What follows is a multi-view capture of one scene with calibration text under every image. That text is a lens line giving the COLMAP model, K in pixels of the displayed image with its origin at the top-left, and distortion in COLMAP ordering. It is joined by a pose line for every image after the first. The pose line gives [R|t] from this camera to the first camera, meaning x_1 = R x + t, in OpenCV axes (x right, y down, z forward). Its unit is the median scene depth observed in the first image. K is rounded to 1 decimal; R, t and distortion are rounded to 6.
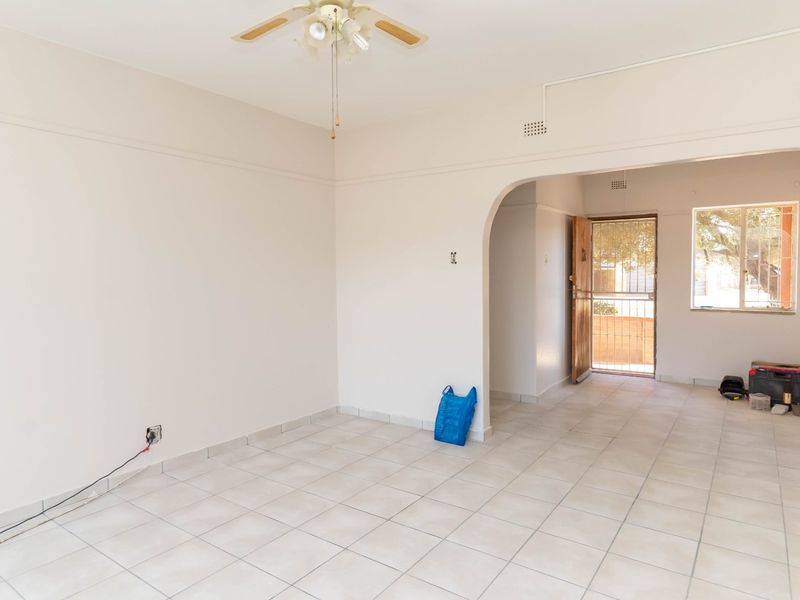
lens RADIAL K [[512.6, 0, 396.6], [0, 512.6, 295.4], [0, 0, 1]] dist [0.004050, -0.000858]
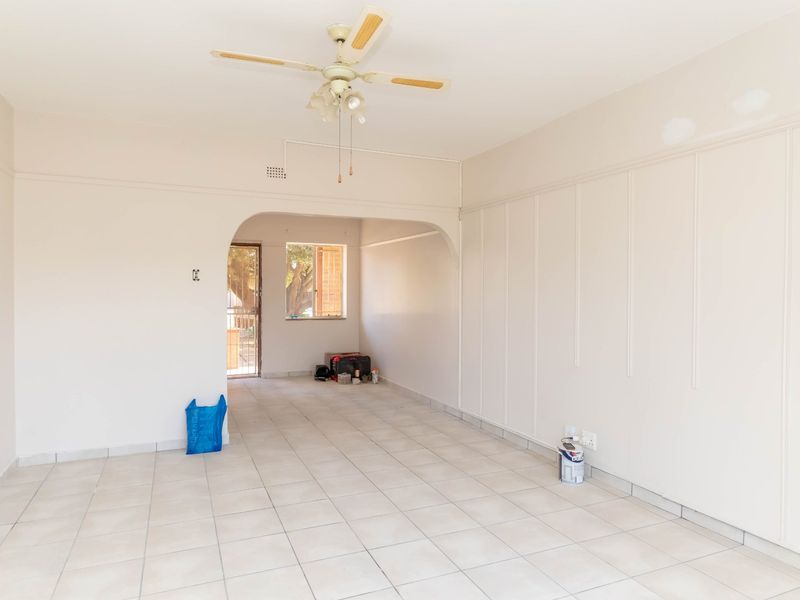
lens RADIAL K [[512.6, 0, 396.2], [0, 512.6, 301.6], [0, 0, 1]] dist [0.004050, -0.000858]
pose [[0.518228, -0.009347, 0.855191, -0.575816], [0.030850, 0.999494, -0.007770, 0.001063], [-0.854686, 0.030409, 0.518254, 0.116164]]
